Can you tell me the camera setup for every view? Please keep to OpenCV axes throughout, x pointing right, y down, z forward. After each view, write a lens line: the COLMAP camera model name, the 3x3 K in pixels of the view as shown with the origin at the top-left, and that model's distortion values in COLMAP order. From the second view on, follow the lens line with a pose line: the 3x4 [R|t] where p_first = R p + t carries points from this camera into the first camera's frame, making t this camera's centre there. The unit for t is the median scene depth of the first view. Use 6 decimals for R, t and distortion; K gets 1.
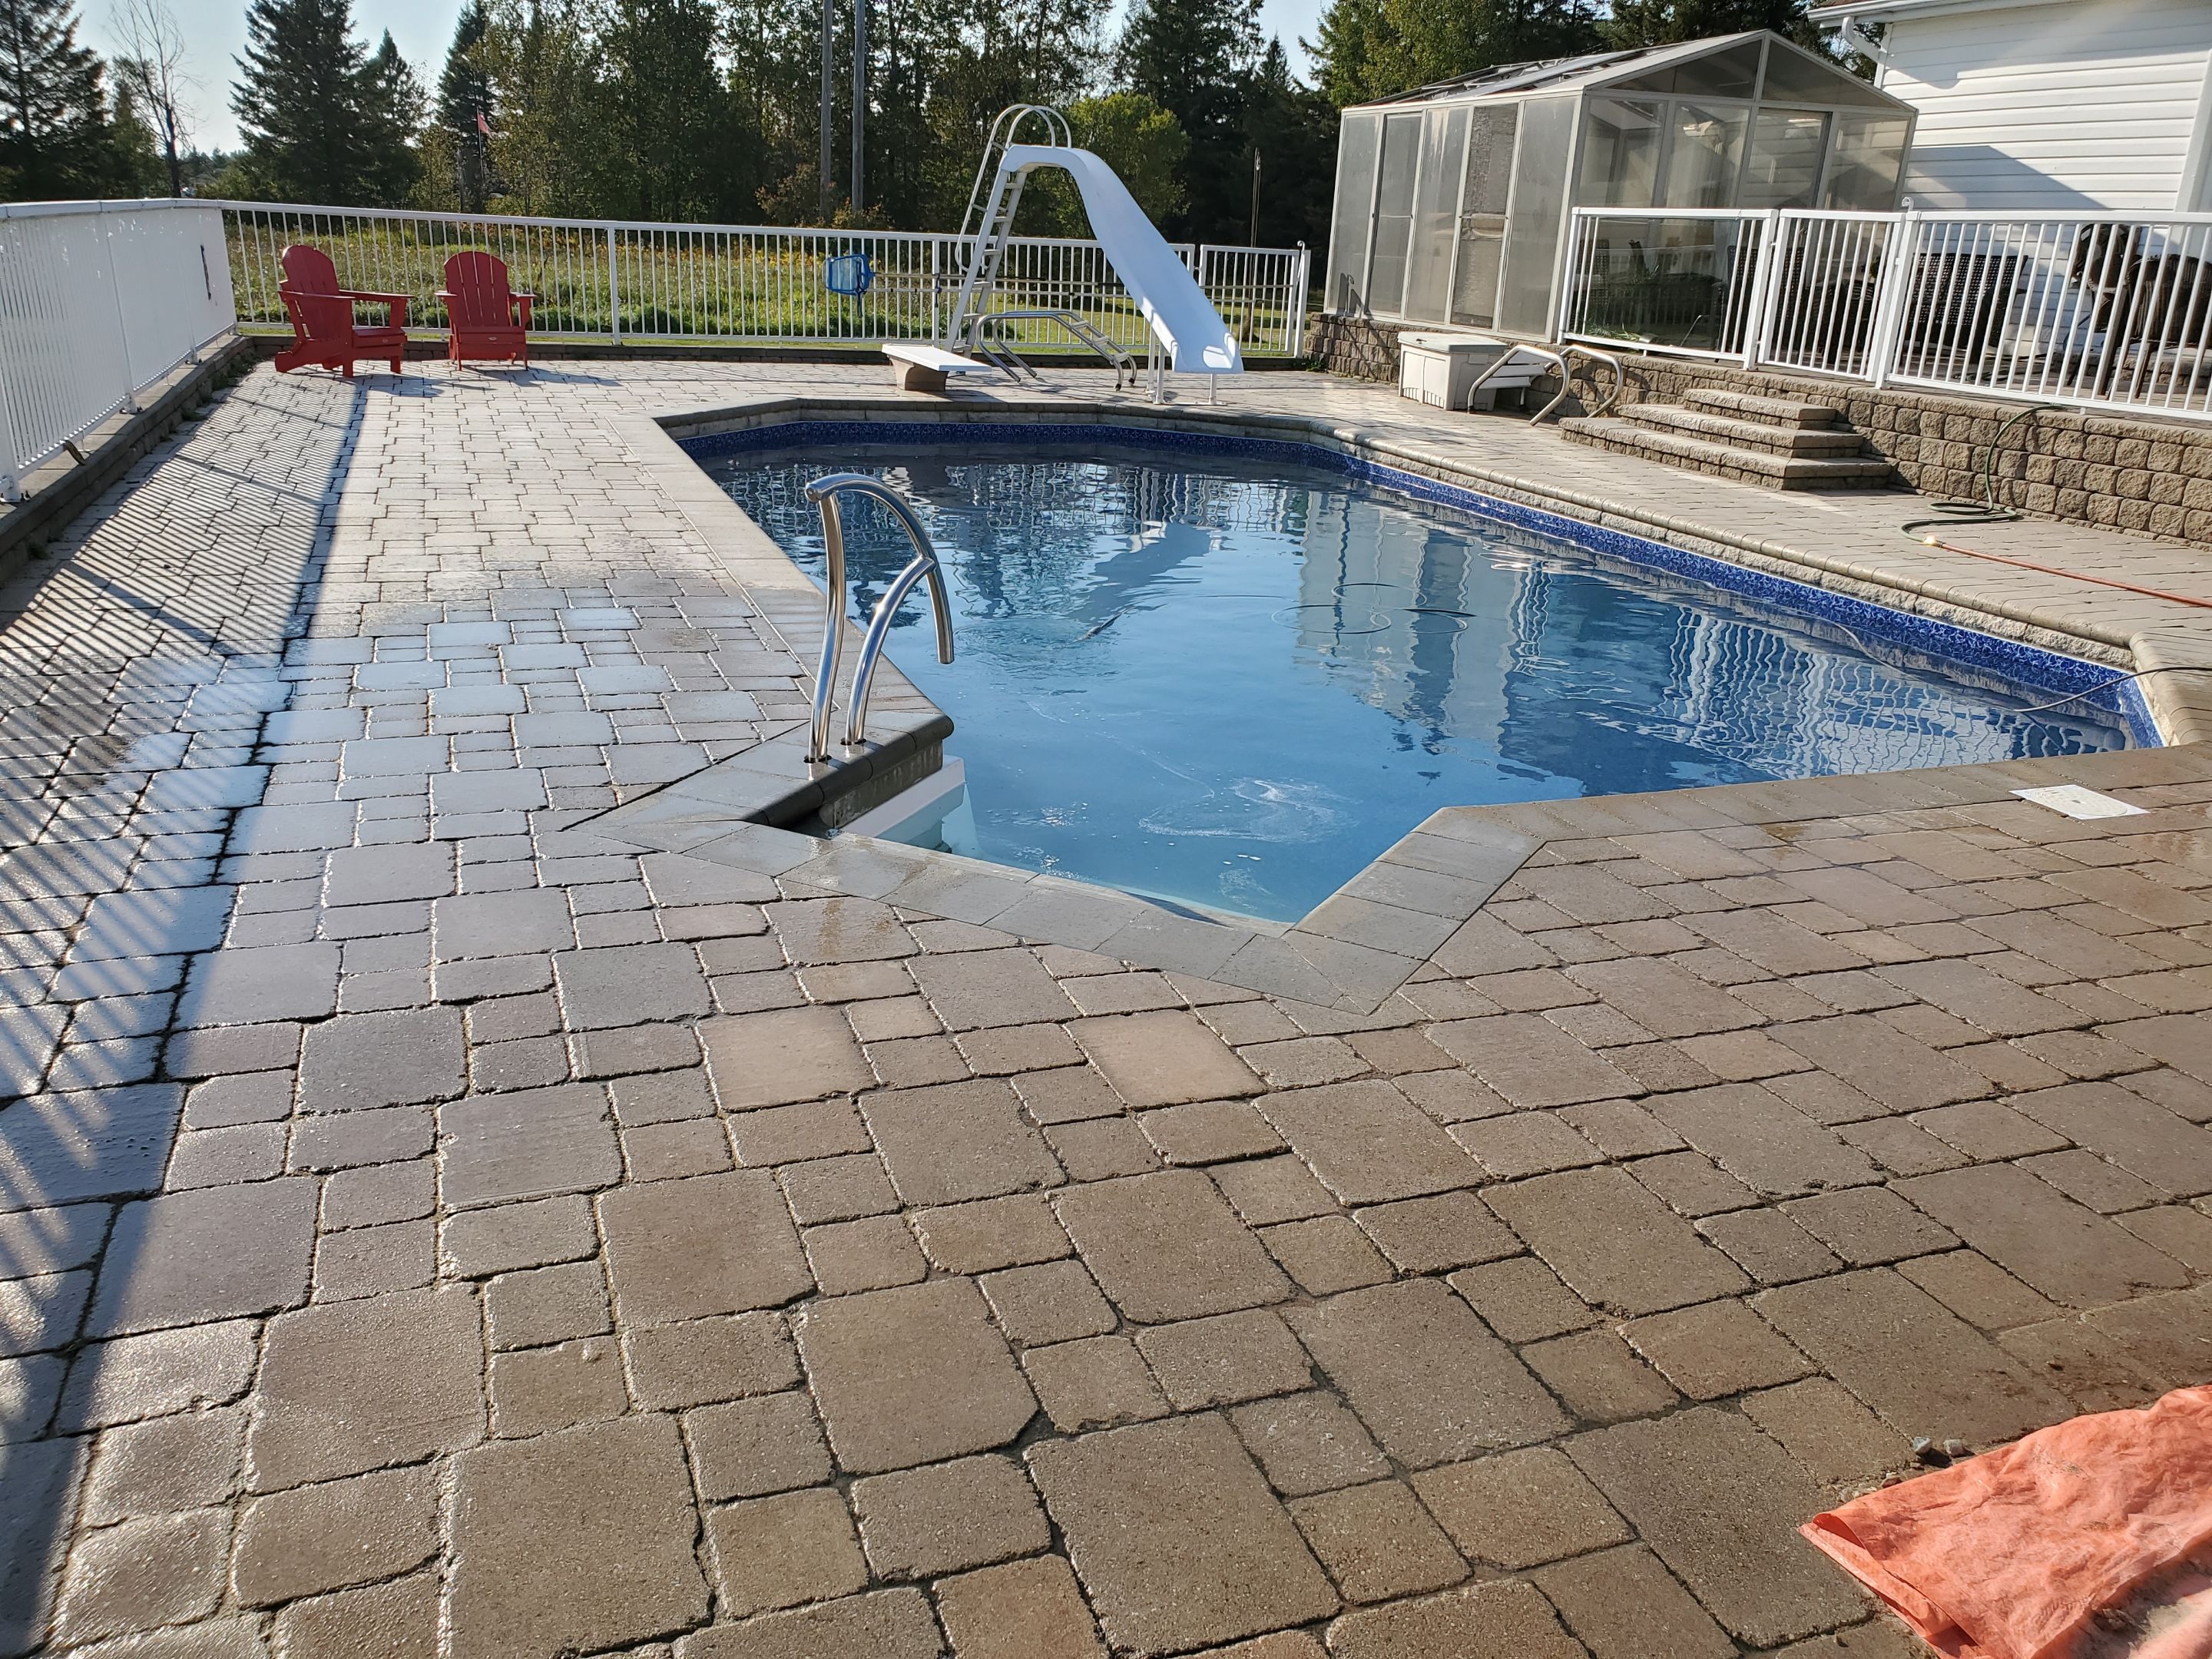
lens RADIAL K [[1750.0, 0, 1119.6], [0, 1750.0, 829.6], [0, 0, 1]] dist [-0.013667, 0.053928]
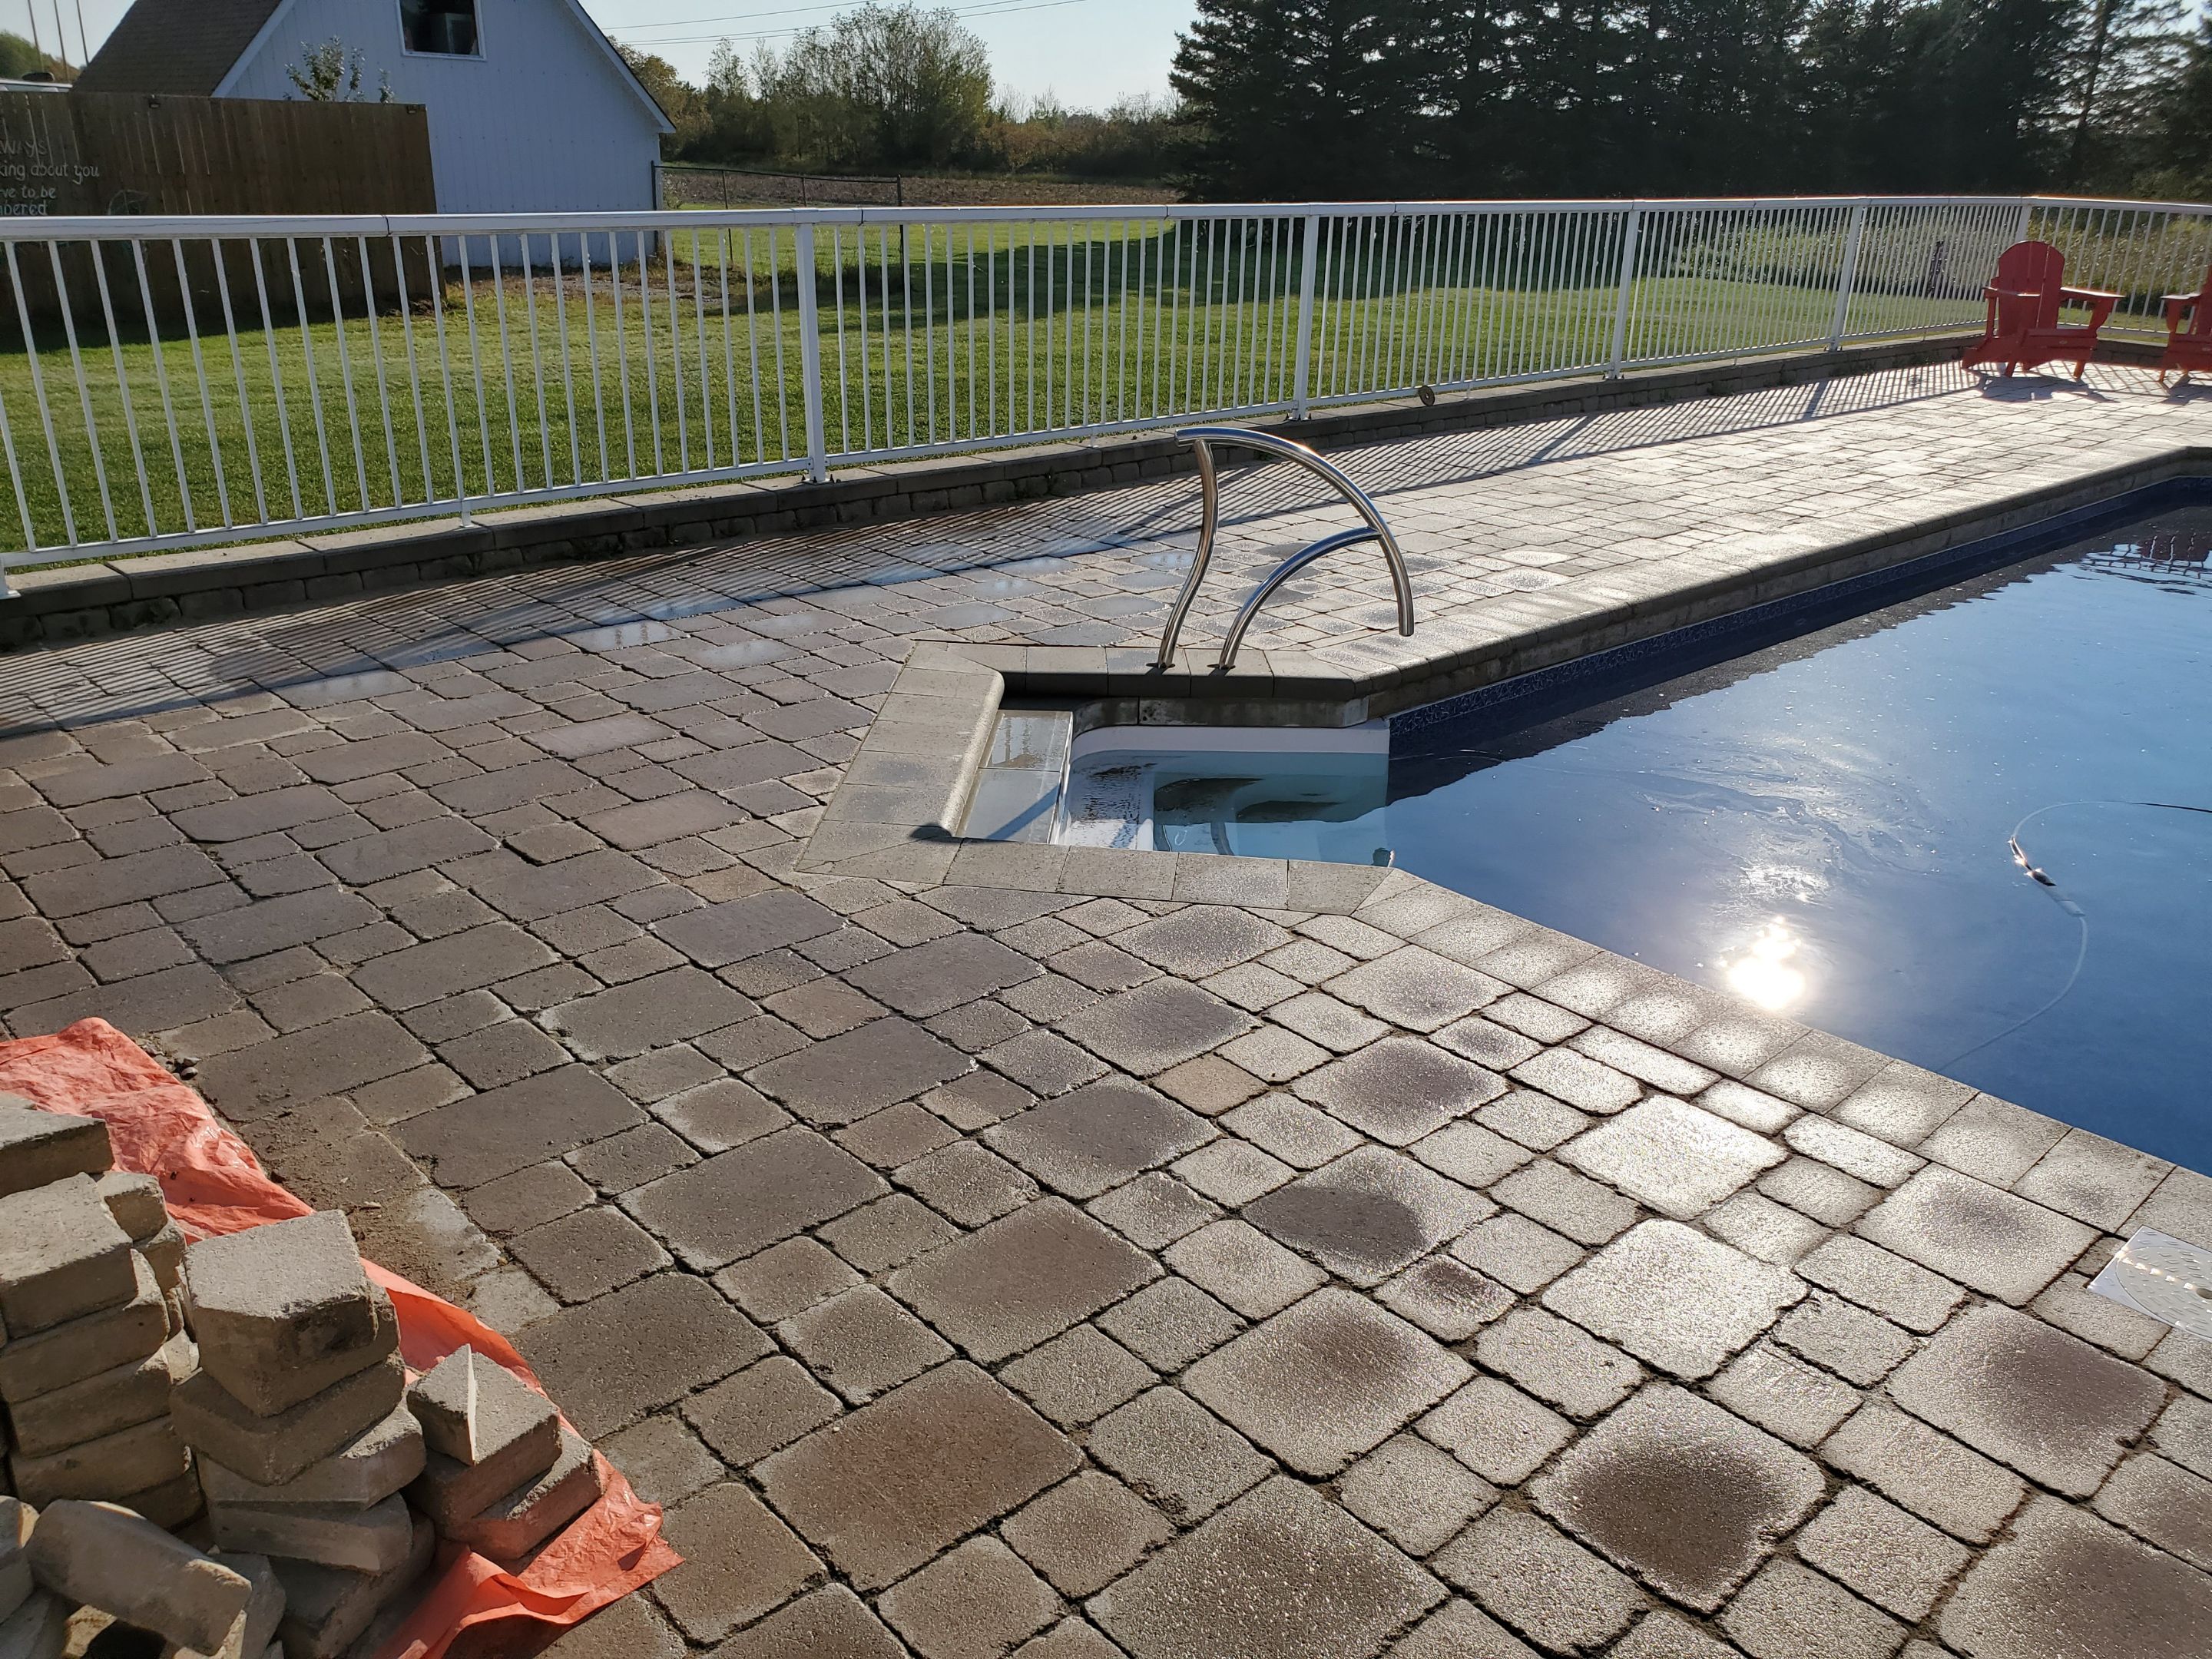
lens RADIAL K [[1750.0, 0, 1119.6], [0, 1750.0, 829.6], [0, 0, 1]] dist [-0.013667, 0.053928]
pose [[0.383870, 0.313586, -0.868509, 1.183680], [-0.311505, 0.929410, 0.197894, -0.216176], [0.869257, 0.194579, 0.454456, 0.582340]]
